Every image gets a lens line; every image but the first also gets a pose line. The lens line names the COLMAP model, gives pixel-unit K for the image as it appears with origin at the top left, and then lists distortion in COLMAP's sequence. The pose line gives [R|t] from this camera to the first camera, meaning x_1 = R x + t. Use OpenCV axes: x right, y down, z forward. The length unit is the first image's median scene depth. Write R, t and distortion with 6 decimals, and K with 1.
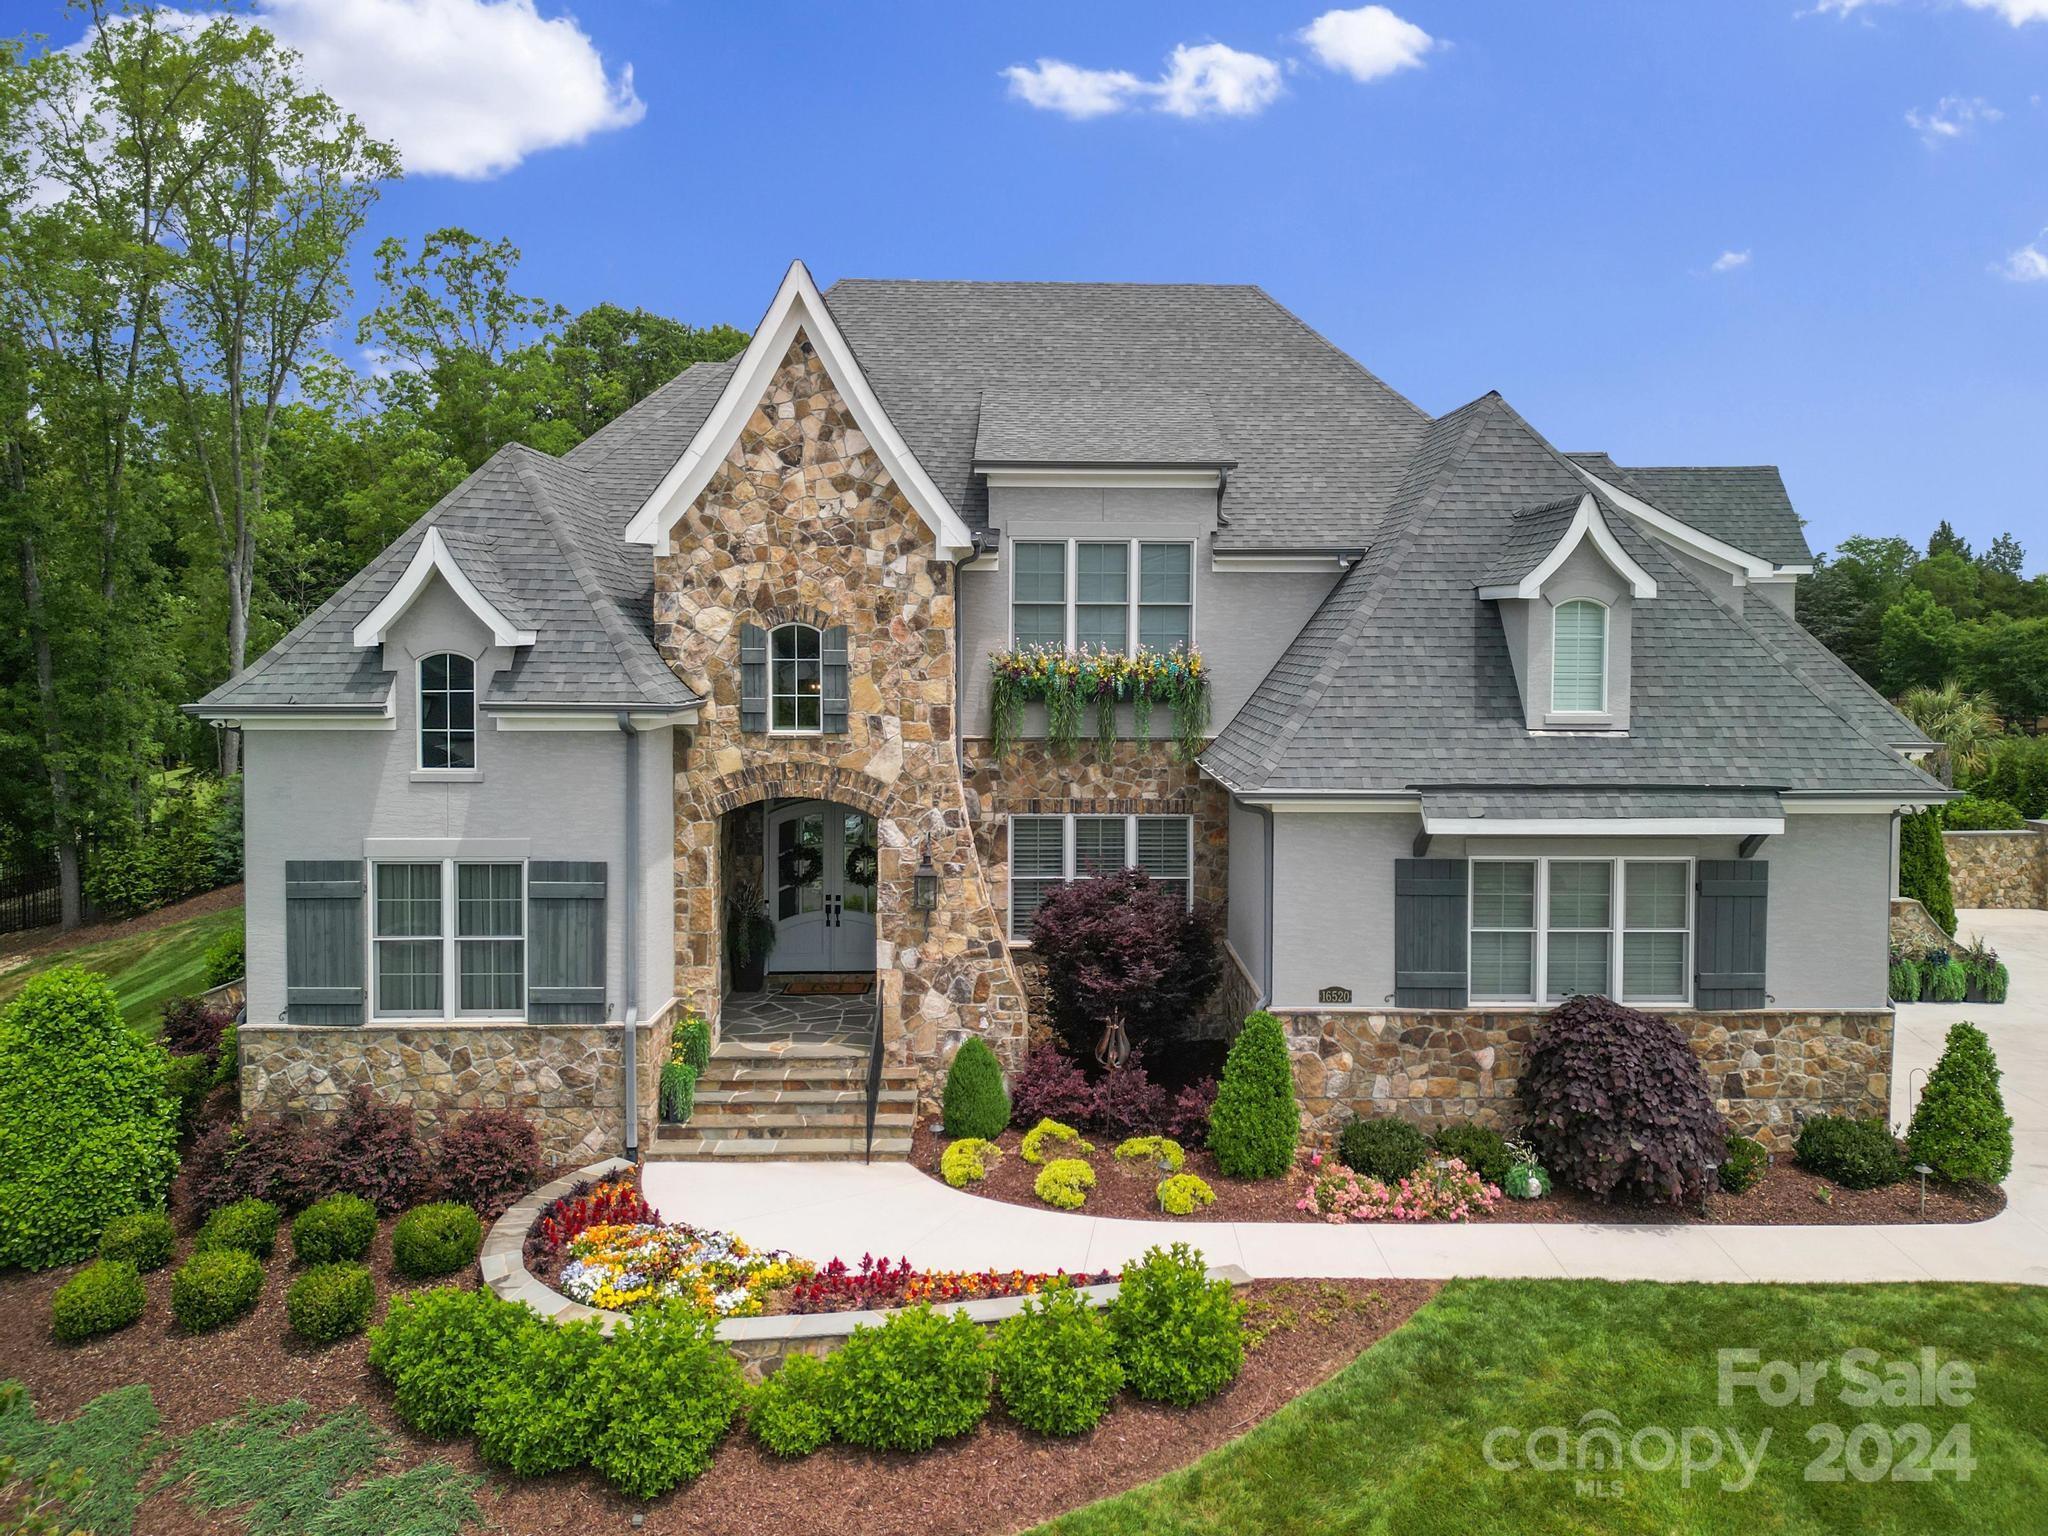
lens RADIAL K [[1355.1, 0, 1080.6], [0, 1355.1, 721.3], [0, 0, 1]] dist [0.036732, -0.043421]
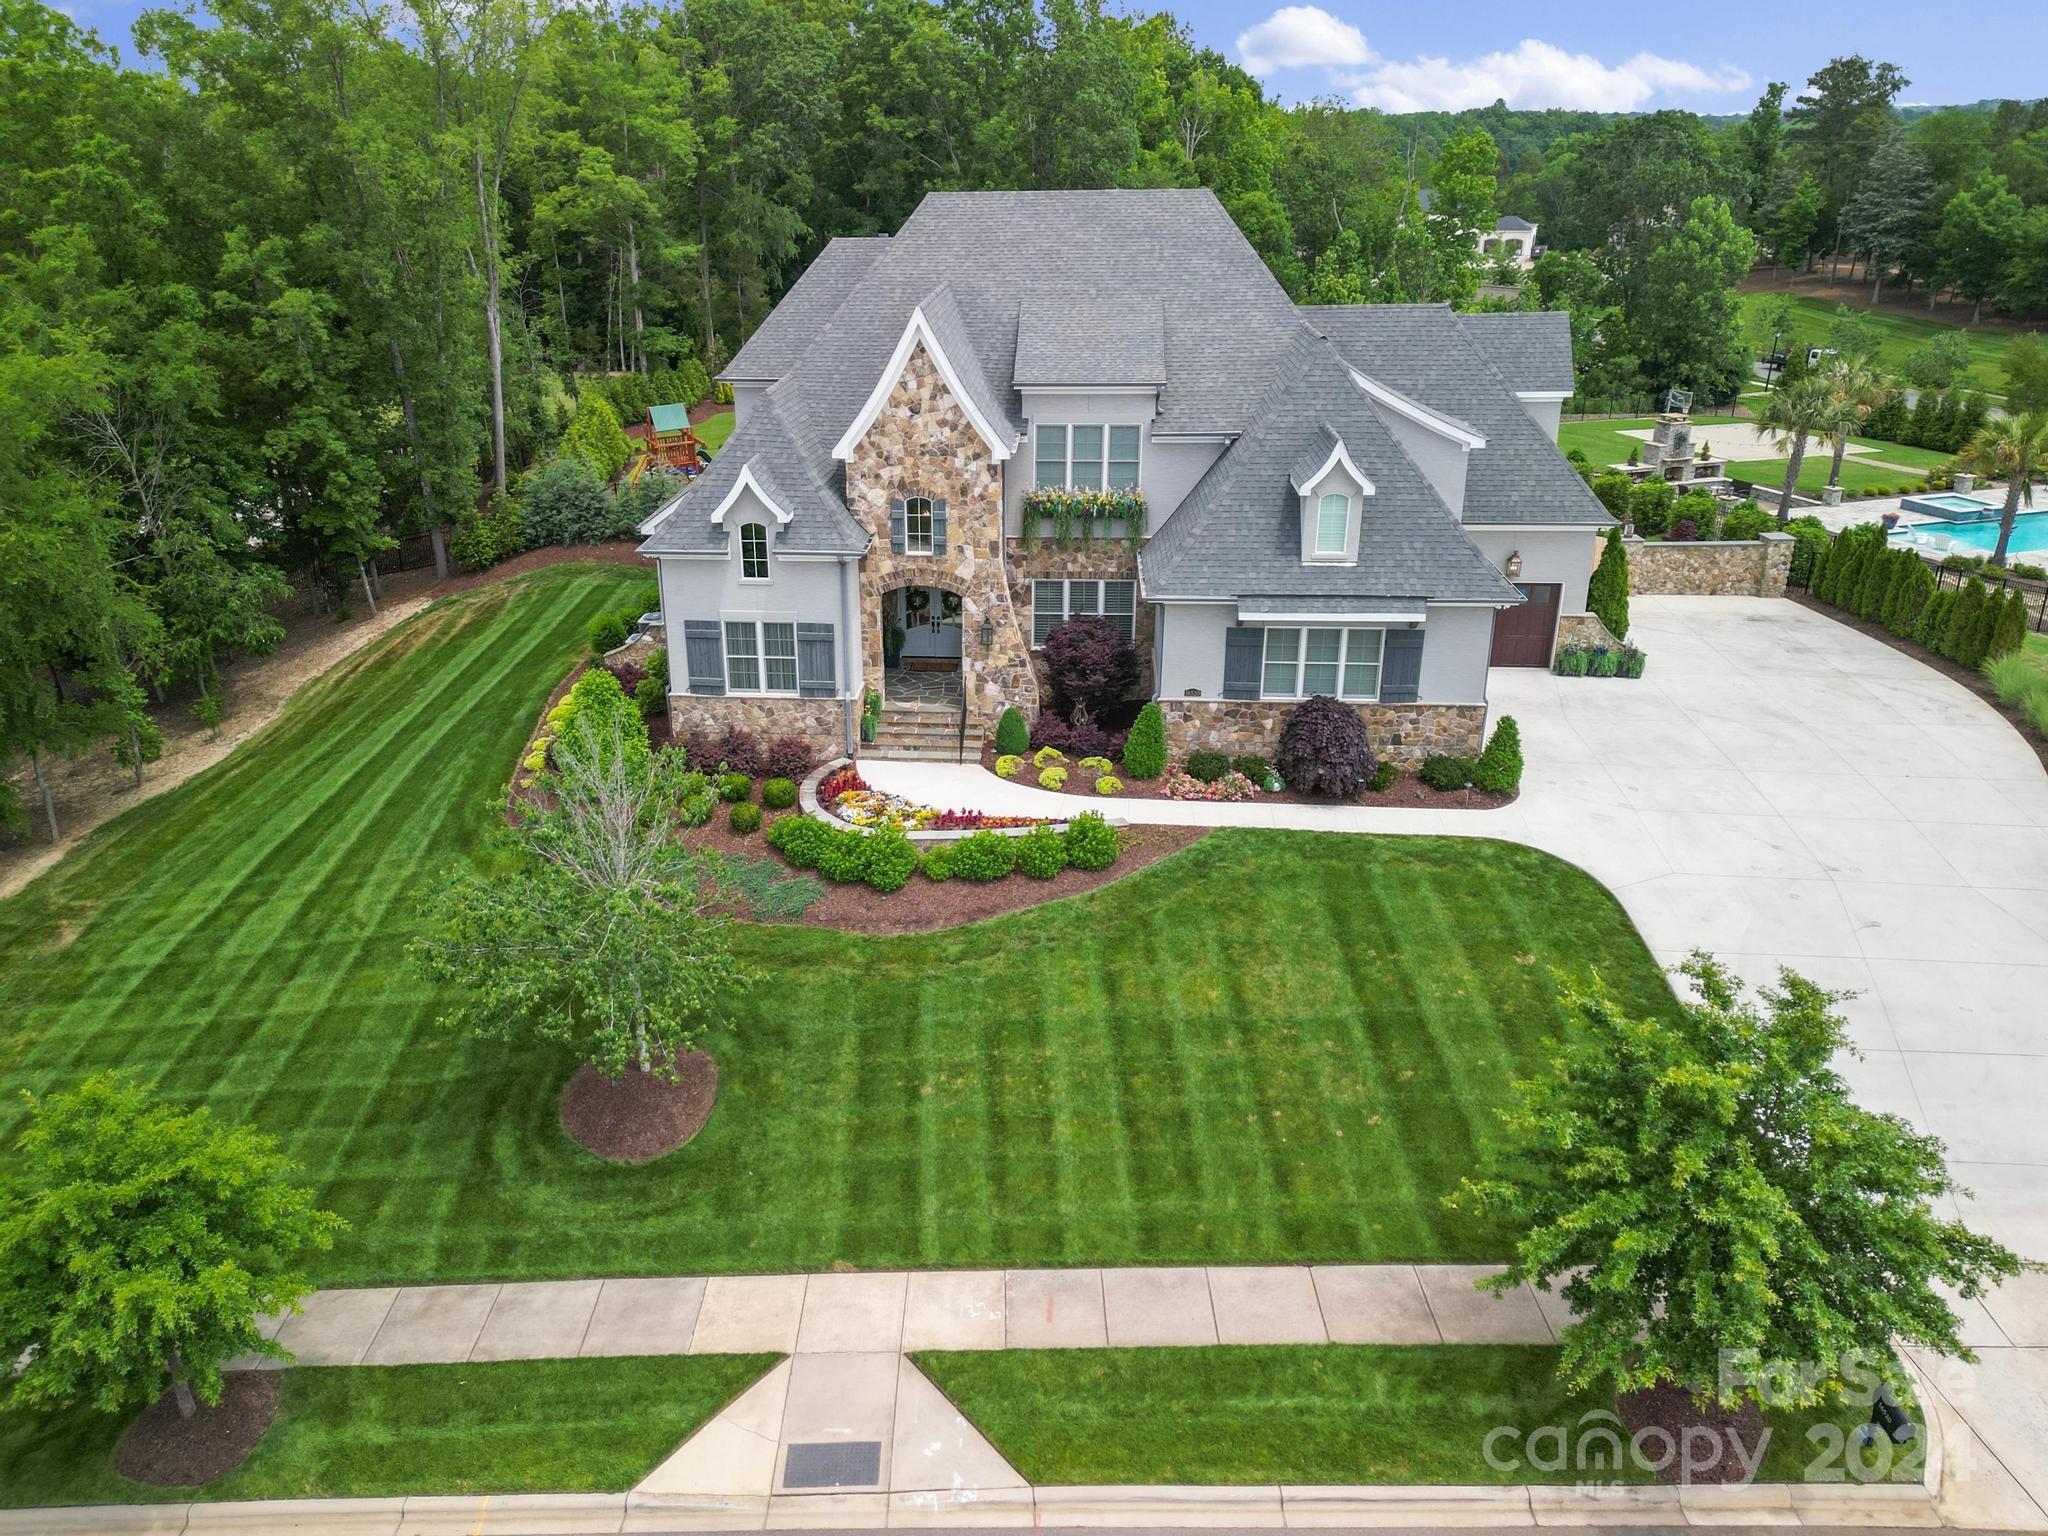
lens RADIAL K [[1427.4, 0, 1024.0], [0, 1427.4, 768.0], [0, 0, 1]] dist [-0.131888, 0.002842]
pose [[0.996215, 0.035512, -0.079335, 0.112625], [-0.004123, 0.931014, 0.364960, -0.461682], [0.086822, -0.363251, 0.927637, -1.008420]]
